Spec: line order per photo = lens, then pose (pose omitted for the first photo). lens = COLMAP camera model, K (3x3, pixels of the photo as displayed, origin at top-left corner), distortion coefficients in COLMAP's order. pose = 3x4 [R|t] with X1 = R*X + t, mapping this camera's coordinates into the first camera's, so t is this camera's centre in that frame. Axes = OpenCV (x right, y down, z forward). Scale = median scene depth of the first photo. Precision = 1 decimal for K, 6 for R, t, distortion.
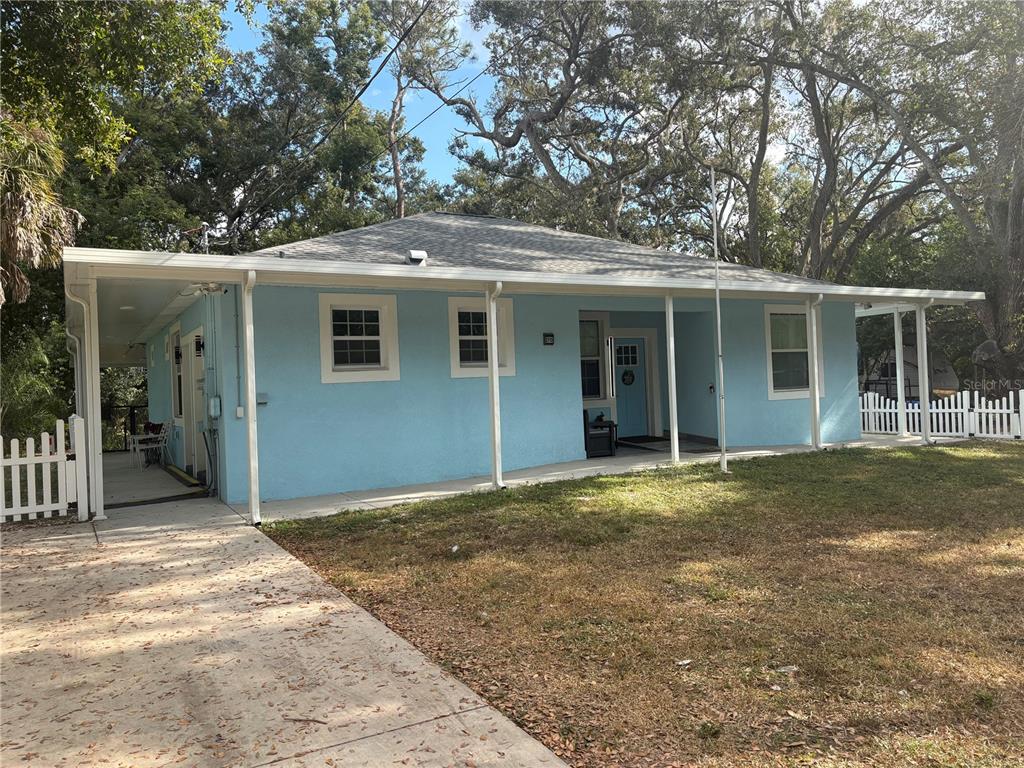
lens RADIAL K [[786.0, 0, 513.6], [0, 786.0, 381.8], [0, 0, 1]] dist [0.010876, 0.001965]
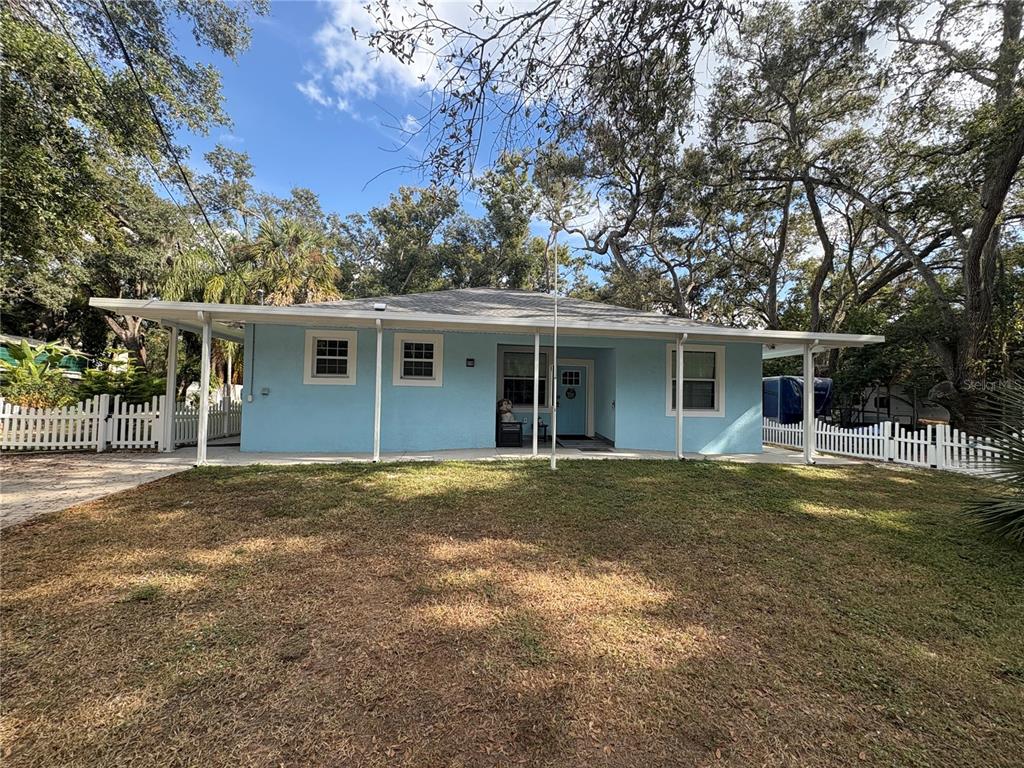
lens RADIAL K [[407.0, 0, 510.4], [0, 407.0, 385.9], [0, 0, 1]] dist [-0.001456, 0.000014]
pose [[0.924629, 0.051412, -0.377383, 0.317530], [-0.055513, 0.998458, 0.000009, -0.012004], [0.376802, 0.020941, 0.926057, 0.252157]]
